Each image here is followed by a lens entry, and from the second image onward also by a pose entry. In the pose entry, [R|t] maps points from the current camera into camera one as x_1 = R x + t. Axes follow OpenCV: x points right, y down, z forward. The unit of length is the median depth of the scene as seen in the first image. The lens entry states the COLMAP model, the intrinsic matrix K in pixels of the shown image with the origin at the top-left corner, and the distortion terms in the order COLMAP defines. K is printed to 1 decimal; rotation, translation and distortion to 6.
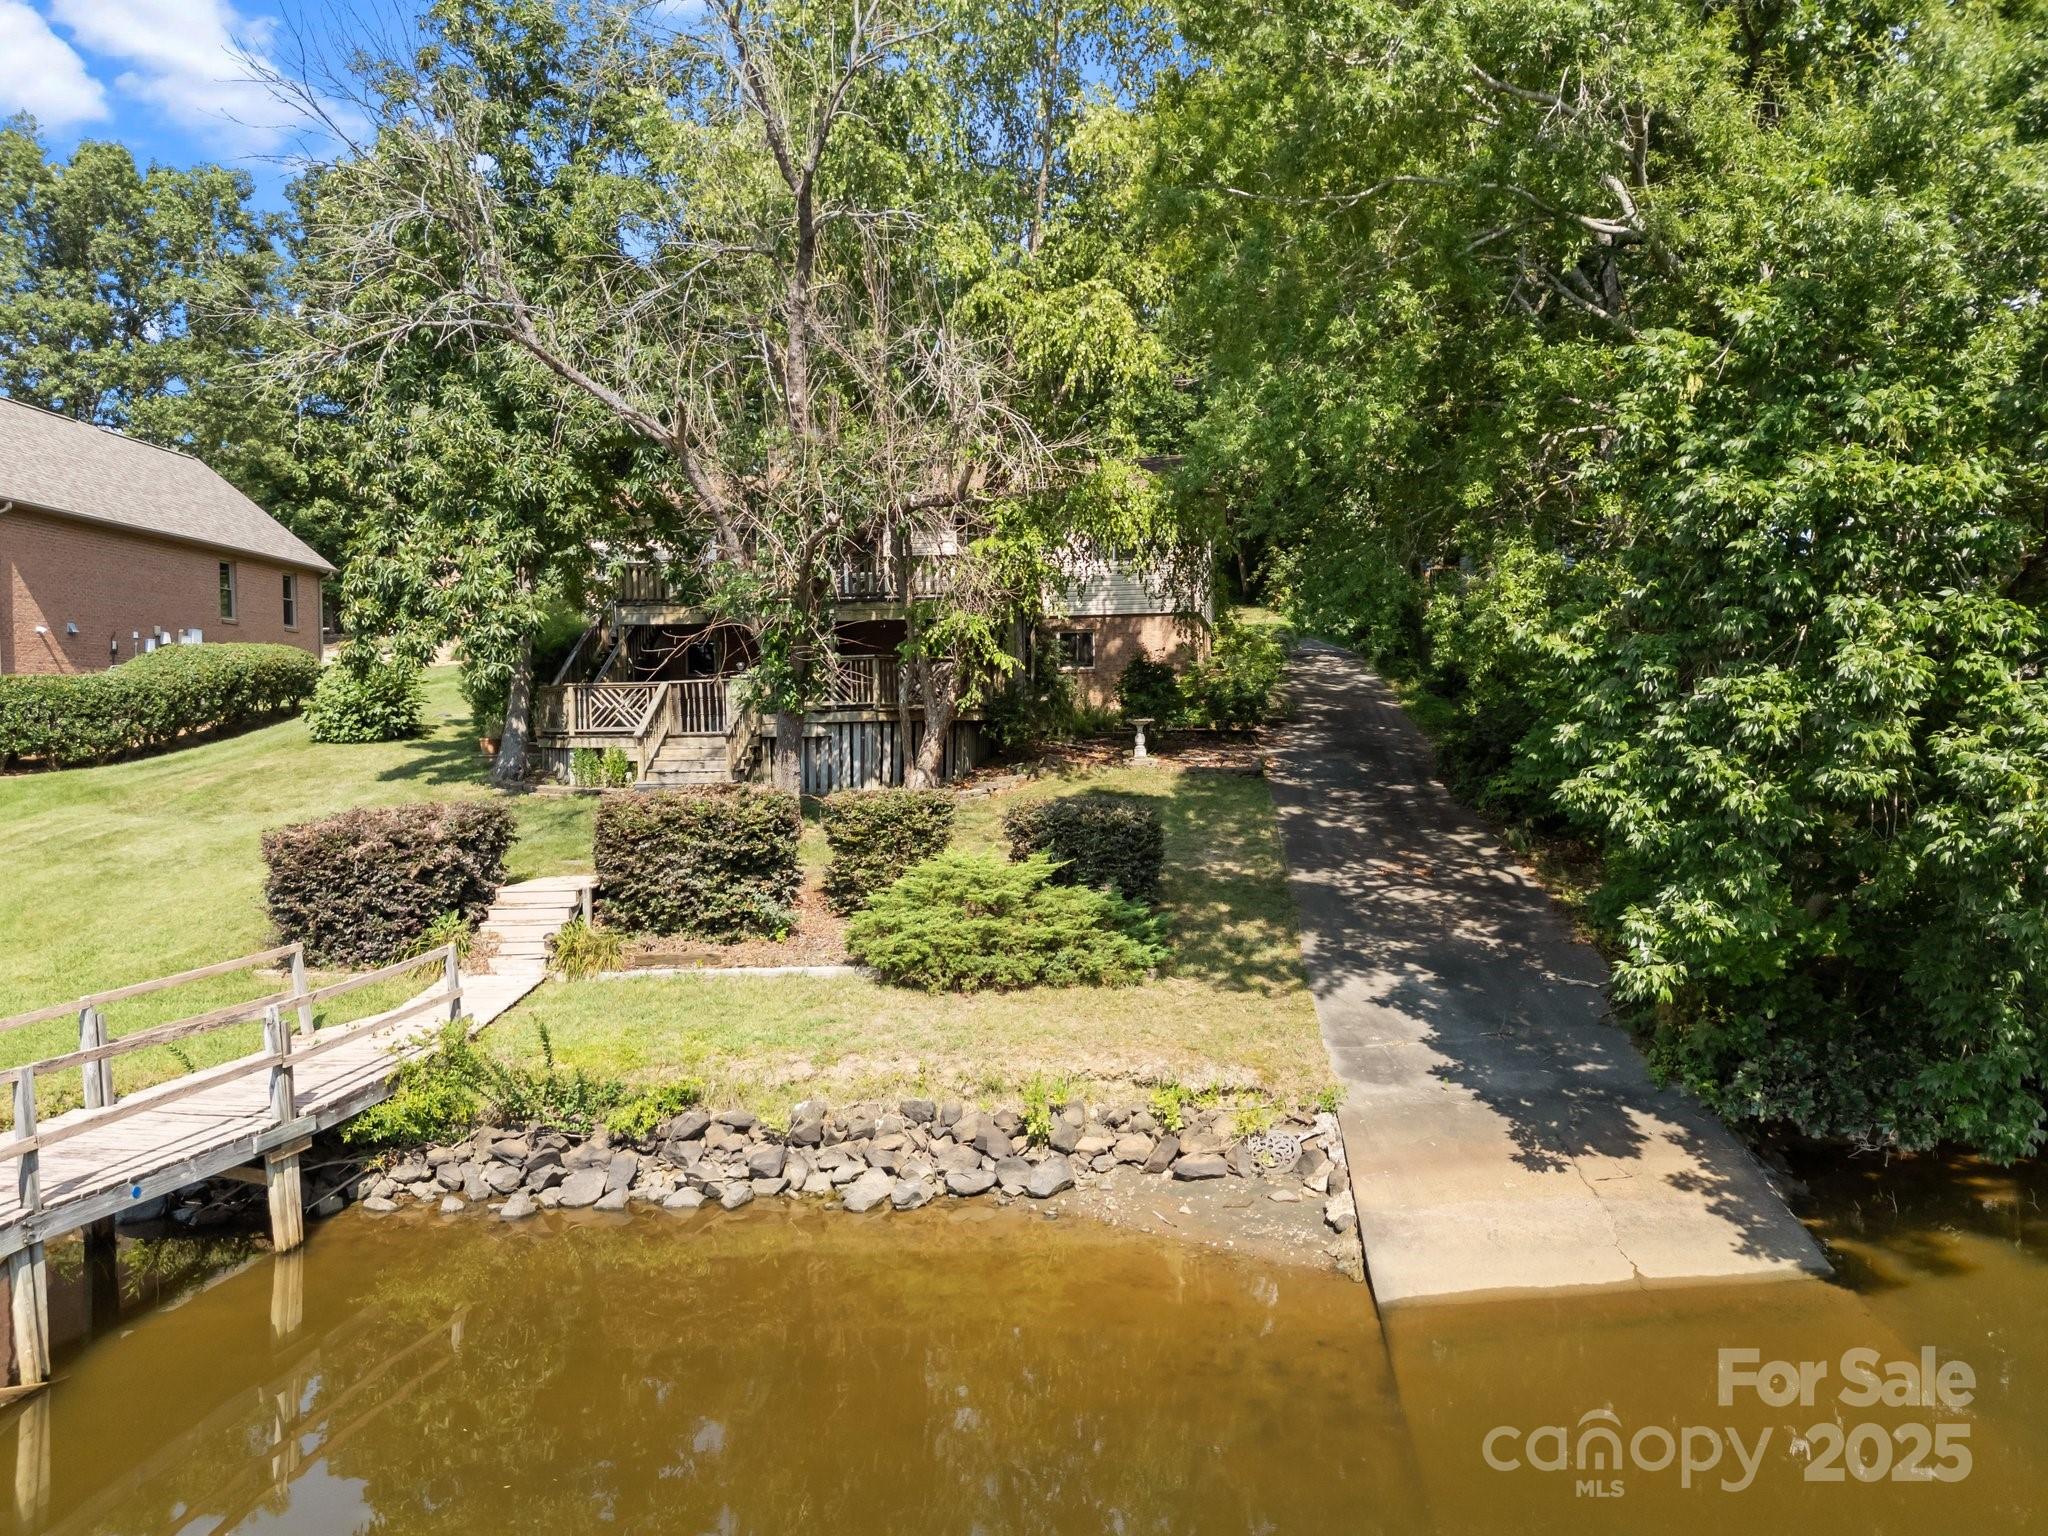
lens RADIAL K [[1546.8, 0, 1024.0], [0, 1546.8, 768.0], [0, 0, 1]] dist [0.124958, -0.127026]
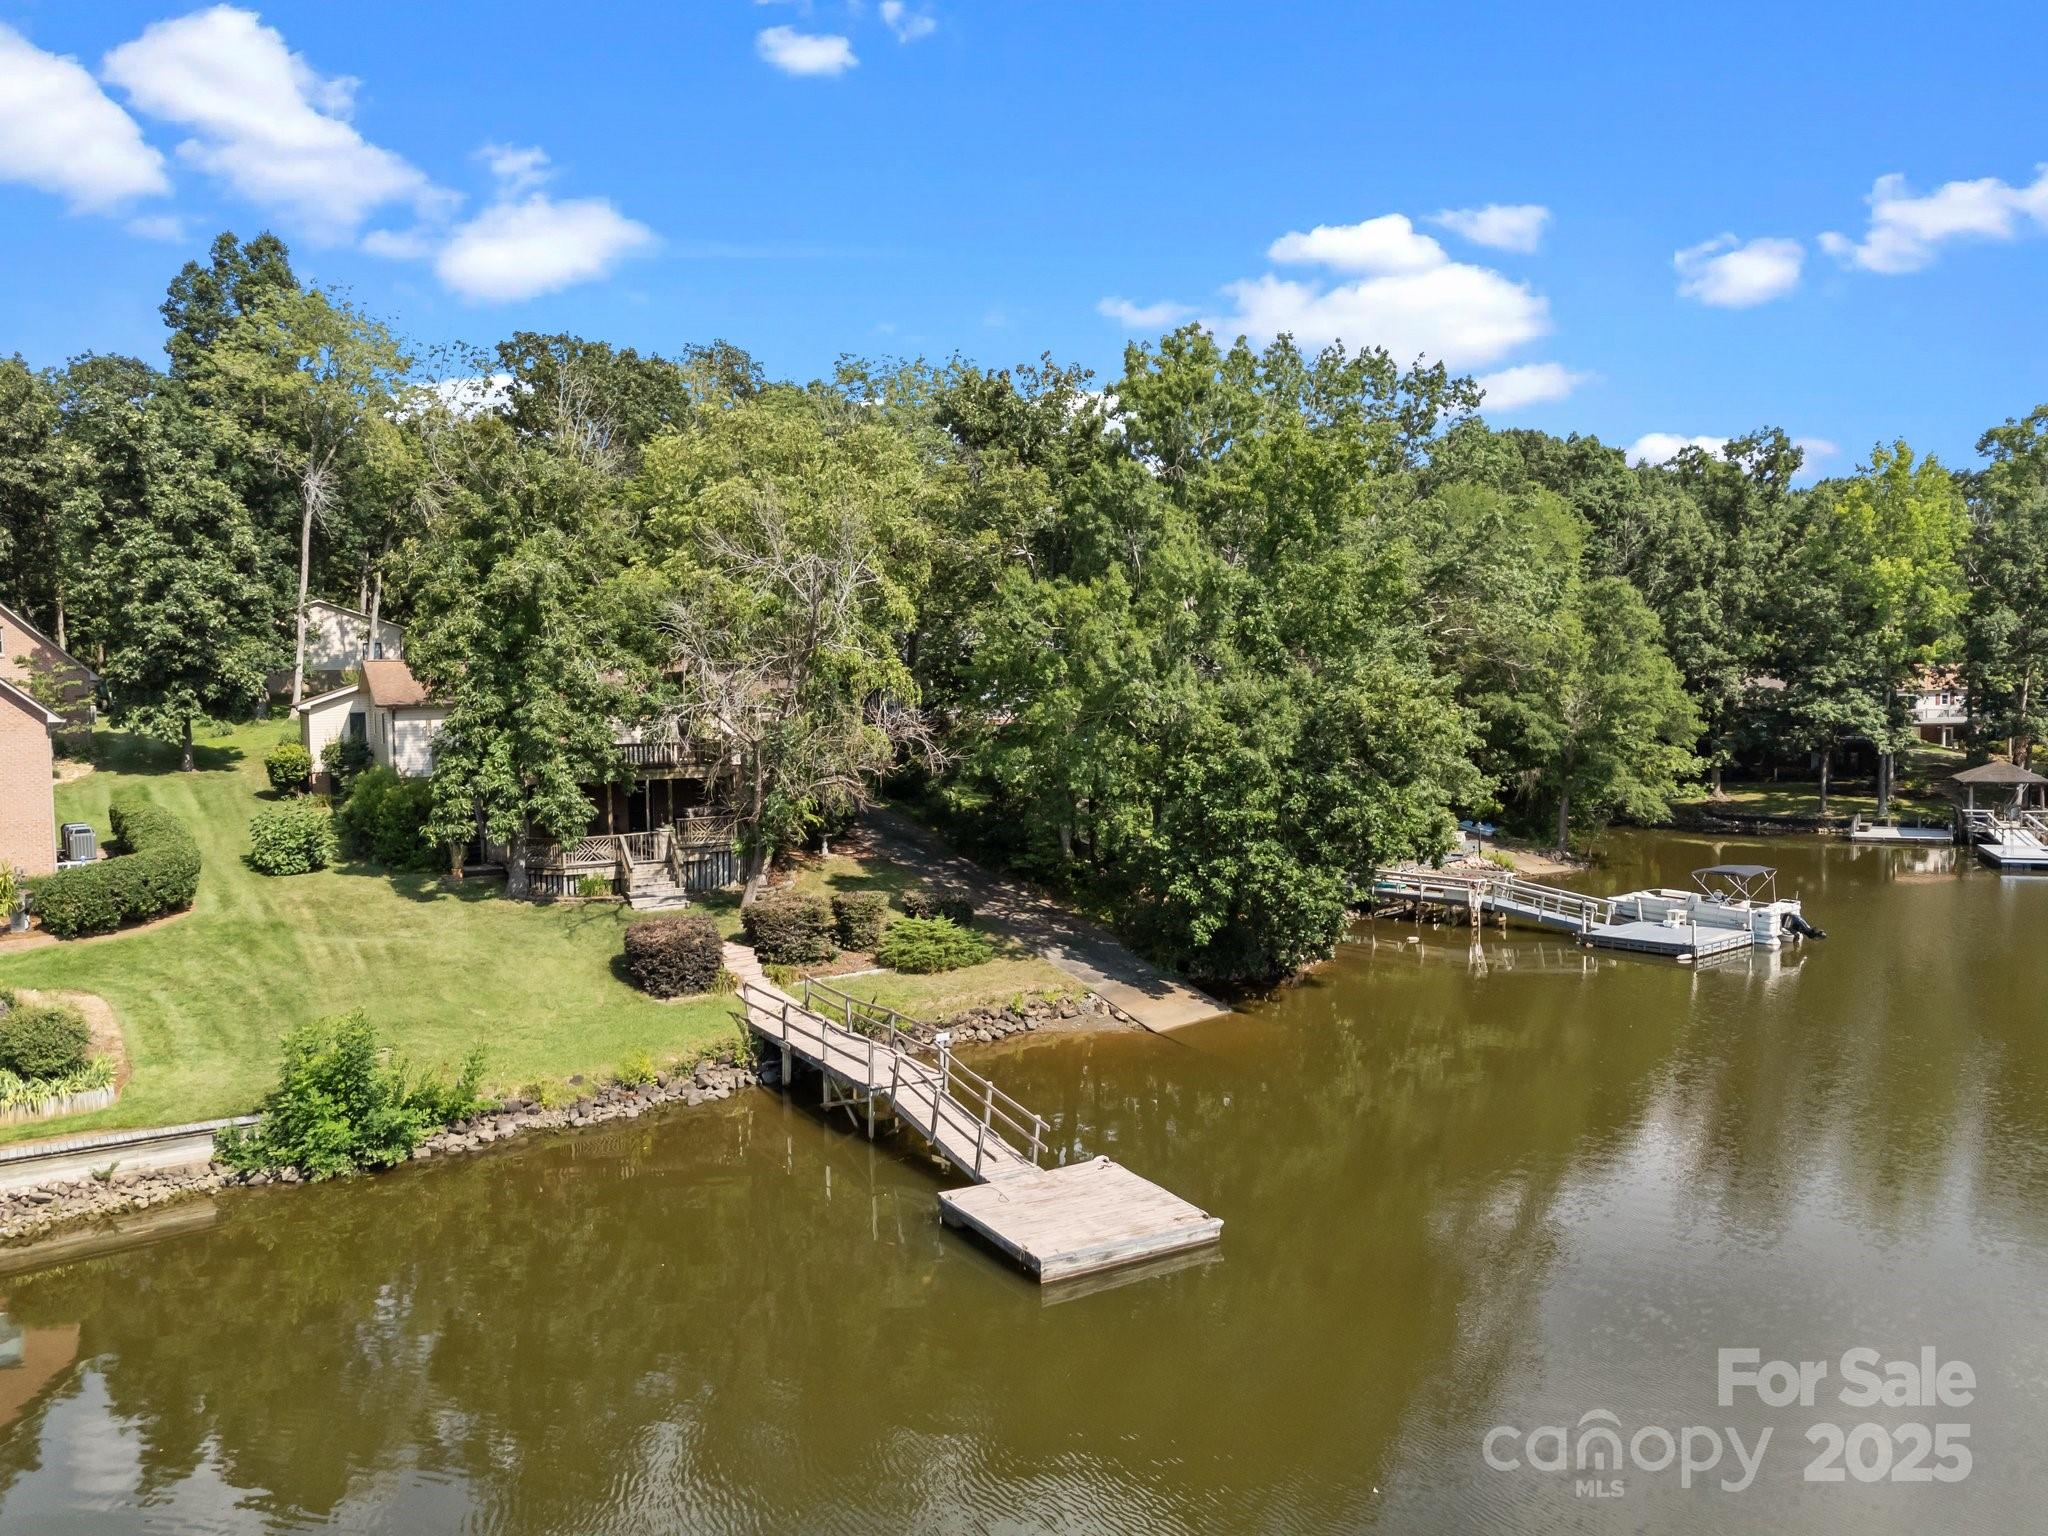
lens RADIAL K [[1546.8, 0, 1024.0], [0, 1546.8, 768.0], [0, 0, 1]] dist [0.124958, -0.127026]
pose [[0.824516, -0.038013, 0.564560, -1.988967], [0.033190, 0.999272, 0.018810, -0.351490], [-0.564864, 0.003228, 0.825178, -1.787806]]
